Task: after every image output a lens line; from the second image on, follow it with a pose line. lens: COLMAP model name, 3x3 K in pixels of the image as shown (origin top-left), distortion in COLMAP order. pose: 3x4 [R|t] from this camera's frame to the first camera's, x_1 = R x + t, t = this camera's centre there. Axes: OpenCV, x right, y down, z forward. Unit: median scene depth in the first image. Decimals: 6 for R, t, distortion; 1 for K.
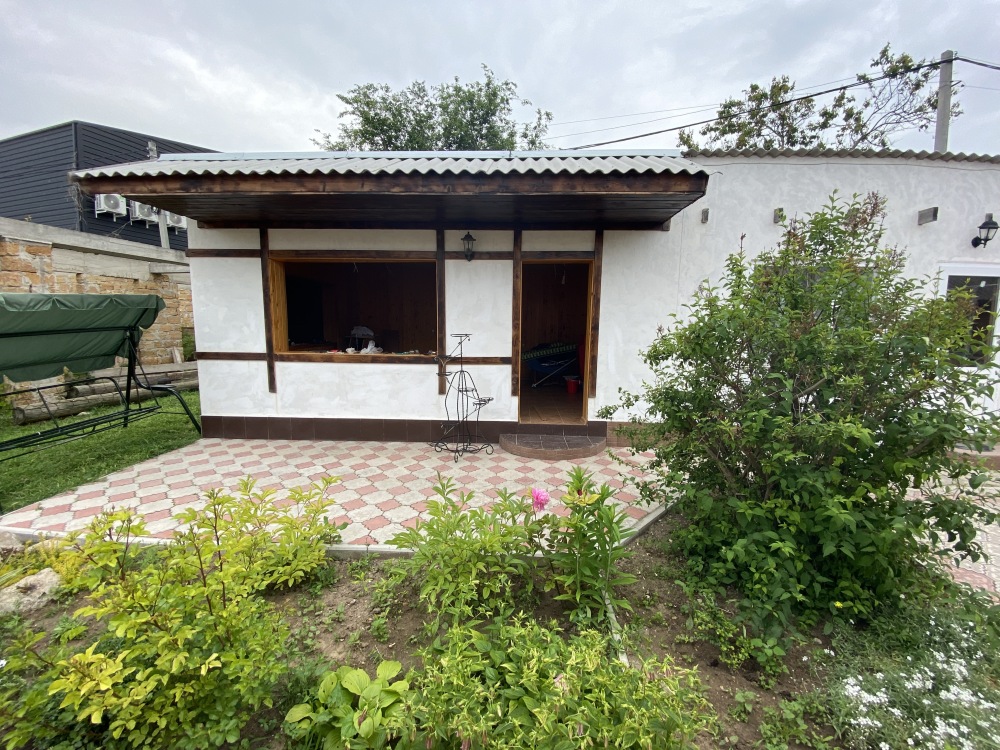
lens RADIAL K [[403.6, 0, 497.1], [0, 403.6, 376.8], [0, 0, 1]] dist [0.029863, -0.025155]
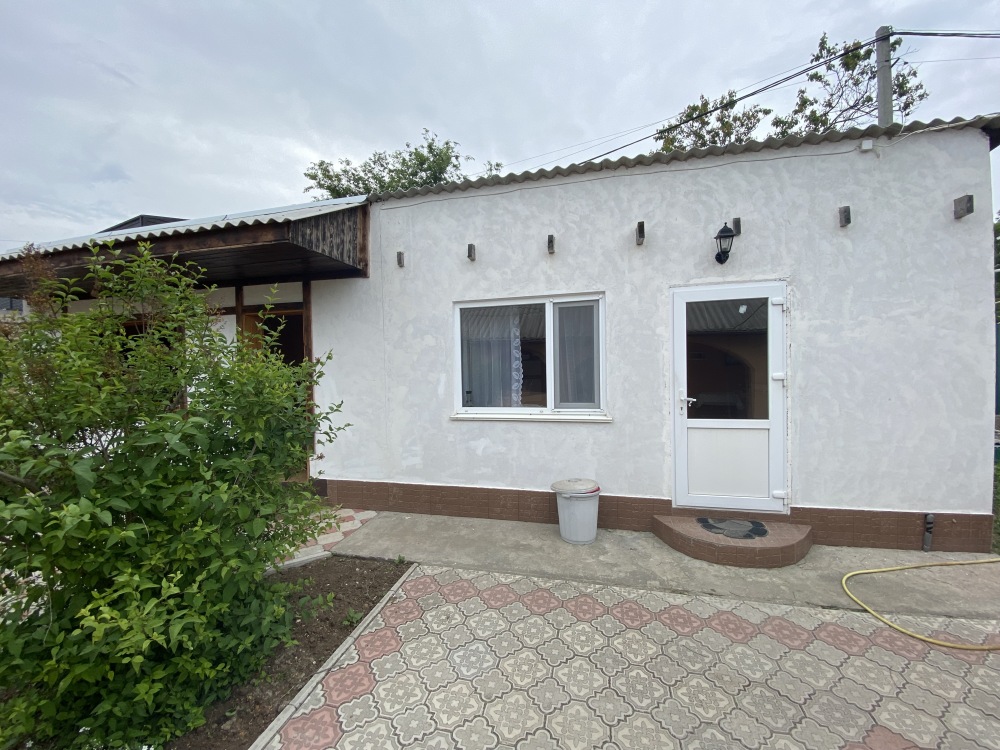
lens RADIAL K [[403.6, 0, 497.1], [0, 403.6, 376.8], [0, 0, 1]] dist [0.029863, -0.025155]
pose [[0.979467, -0.026132, -0.199906, 0.839450], [0.005819, 0.994815, -0.101532, -0.025872], [0.201522, 0.098284, 0.974540, 0.147267]]
